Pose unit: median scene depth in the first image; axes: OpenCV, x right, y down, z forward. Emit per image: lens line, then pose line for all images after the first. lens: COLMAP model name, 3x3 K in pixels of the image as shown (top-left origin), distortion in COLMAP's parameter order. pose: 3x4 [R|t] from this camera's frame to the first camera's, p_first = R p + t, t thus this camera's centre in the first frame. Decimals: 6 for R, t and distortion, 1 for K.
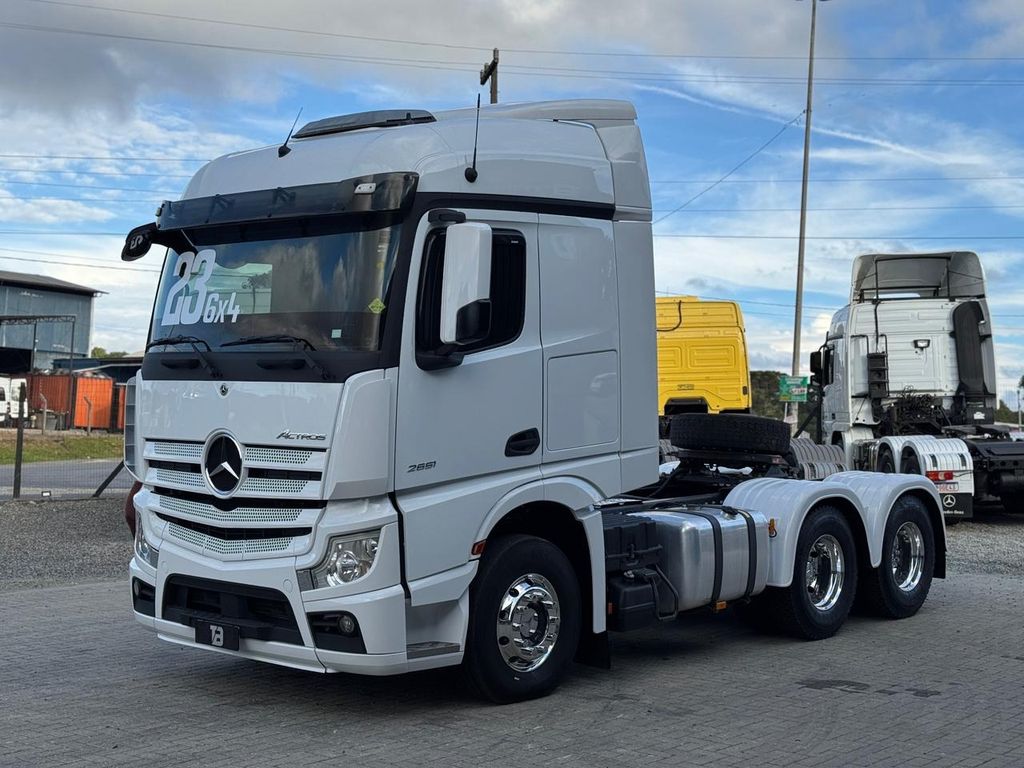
lens RADIAL K [[1360.3, 0, 490.0], [0, 1360.3, 385.4], [0, 0, 1]] dist [0.133431, 0.011341]
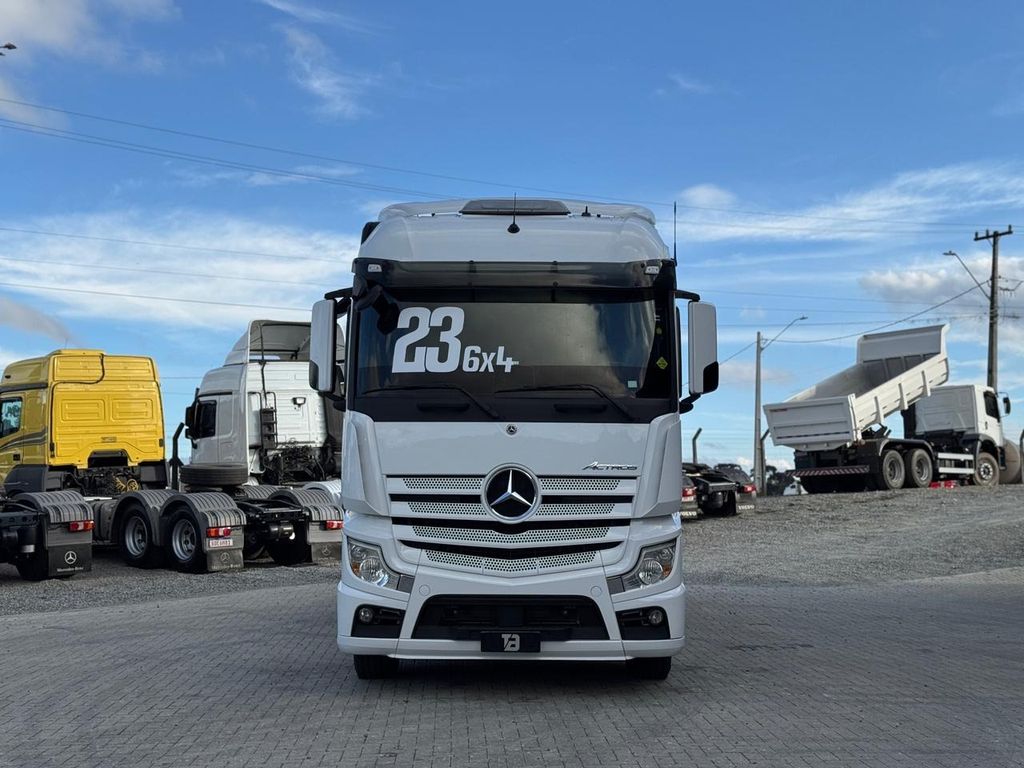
lens RADIAL K [[1356.1, 0, 512.0], [0, 1356.1, 384.0], [0, 0, 1]] dist [0.107401, 0.021846]
pose [[0.740583, 0.025986, 0.671462, -0.966388], [0.003749, 0.999077, -0.042800, 0.013598], [-0.671954, 0.034214, 0.739802, 0.142782]]
